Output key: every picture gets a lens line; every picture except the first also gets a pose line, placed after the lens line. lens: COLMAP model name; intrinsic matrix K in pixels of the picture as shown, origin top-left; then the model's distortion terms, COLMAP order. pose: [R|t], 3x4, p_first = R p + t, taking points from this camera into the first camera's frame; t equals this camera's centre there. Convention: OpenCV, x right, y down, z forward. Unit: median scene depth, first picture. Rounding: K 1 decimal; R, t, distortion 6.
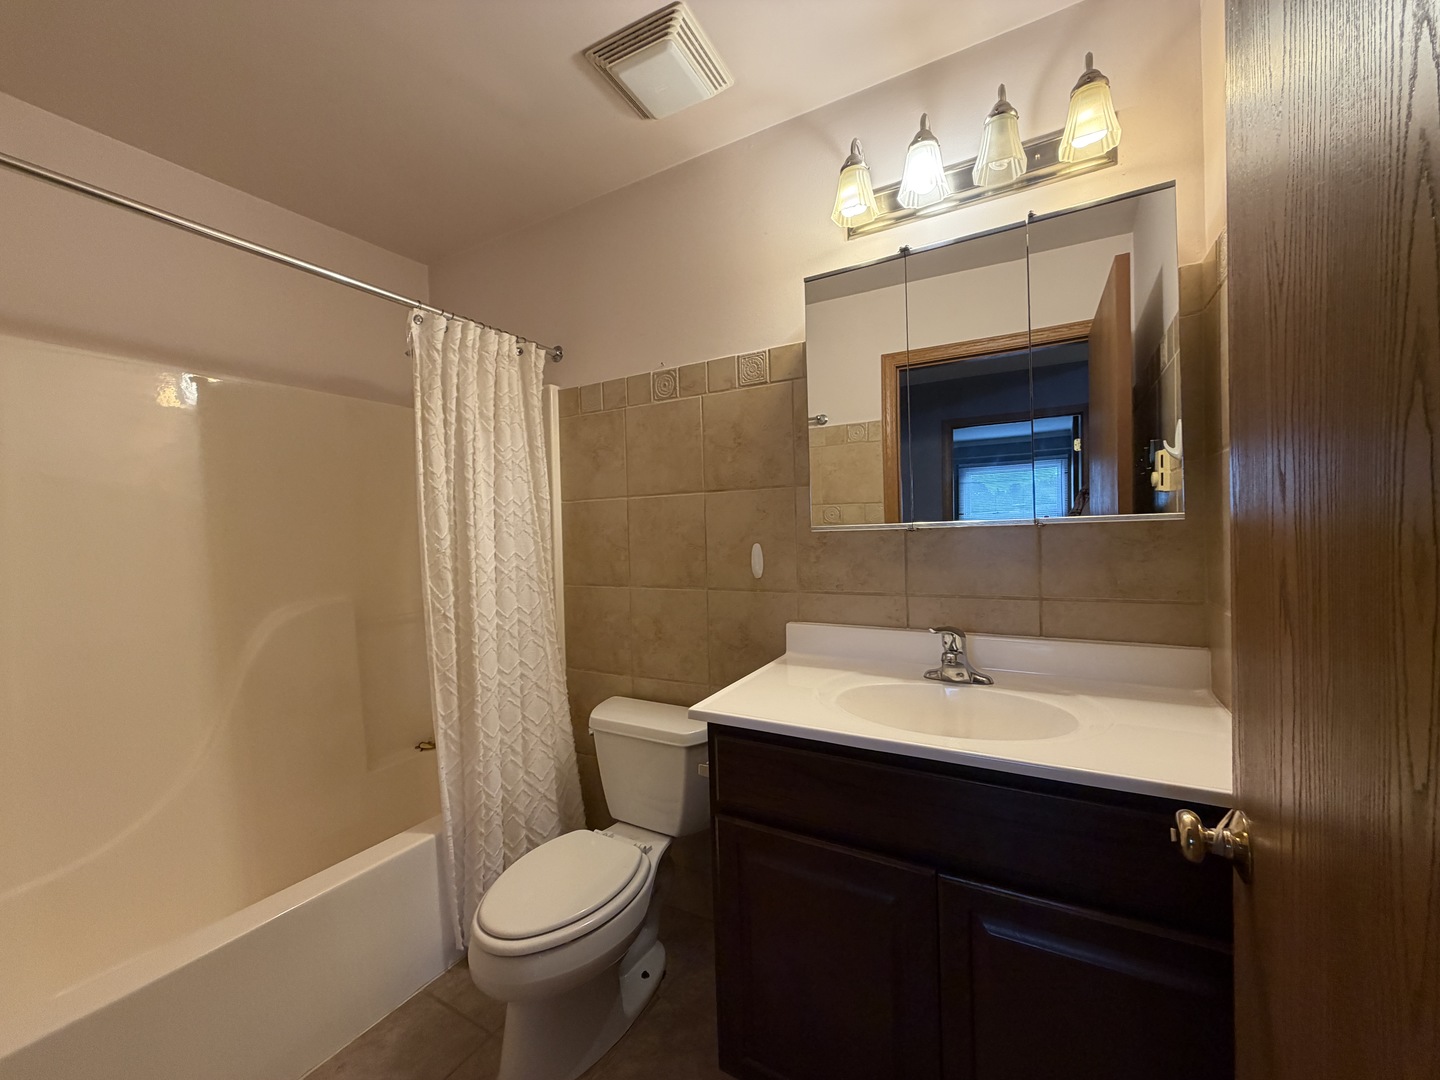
lens RADIAL K [[573.8, 0, 714.8], [0, 573.8, 538.1], [0, 0, 1]] dist [0.000301, -0.000317]
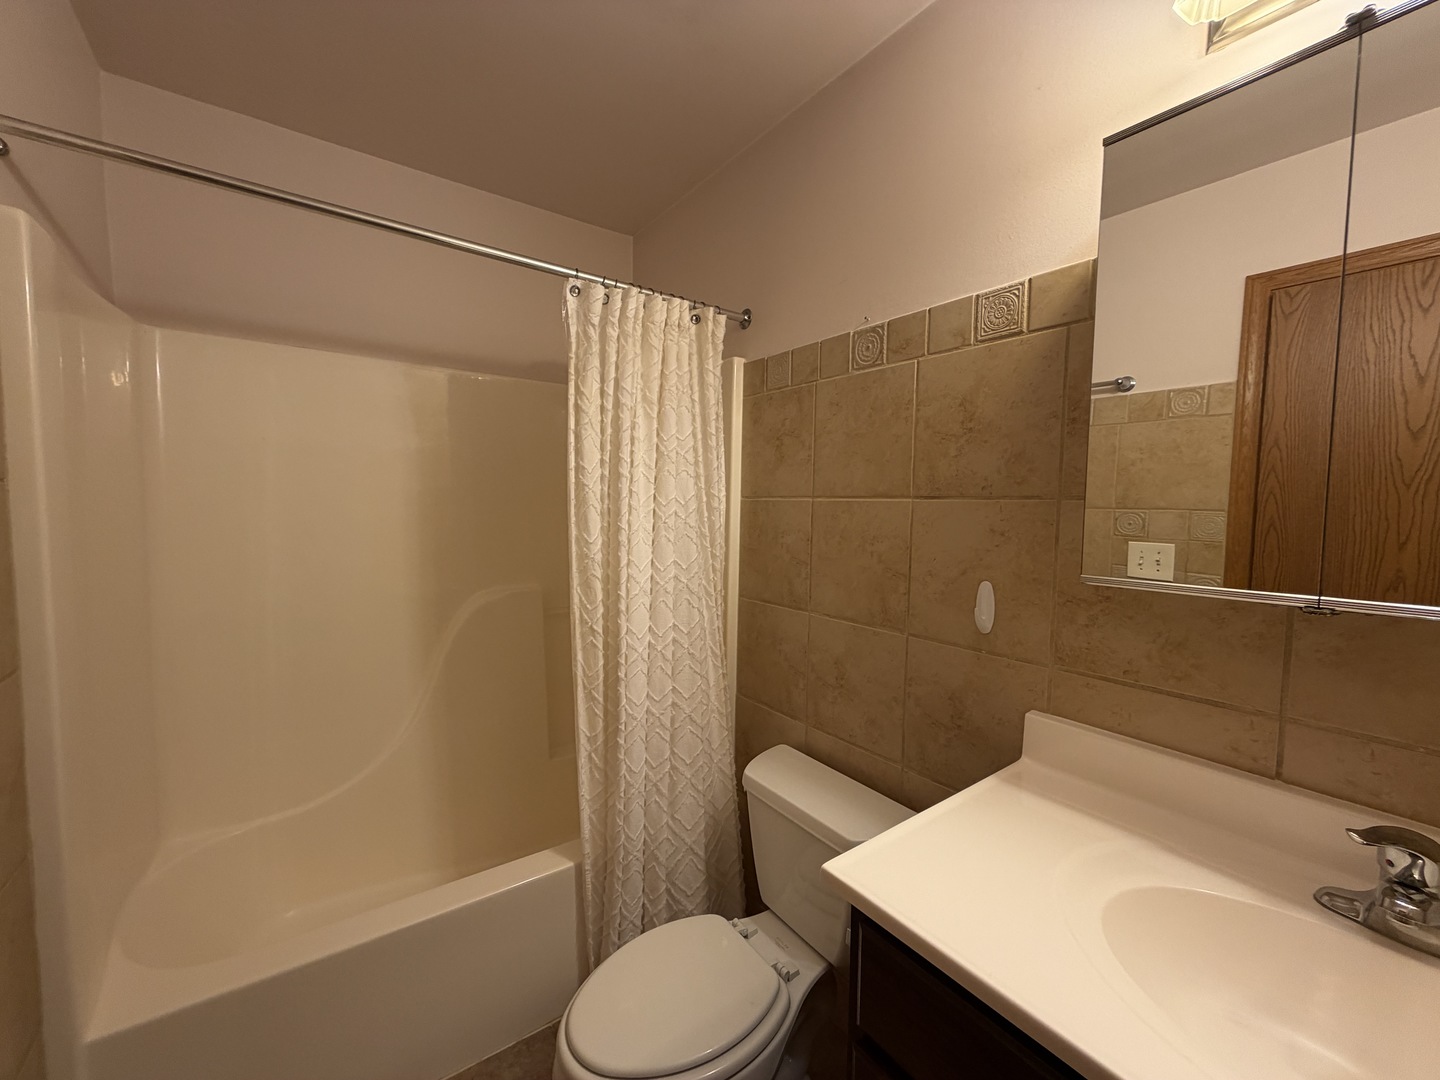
lens RADIAL K [[573.8, 0, 714.8], [0, 573.8, 538.1], [0, 0, 1]] dist [0.000301, -0.000317]
pose [[0.909125, 0.067243, -0.411061, 0.055936], [-0.047273, 0.997163, 0.058570, -0.063195], [0.413833, -0.033815, 0.909725, 0.264195]]
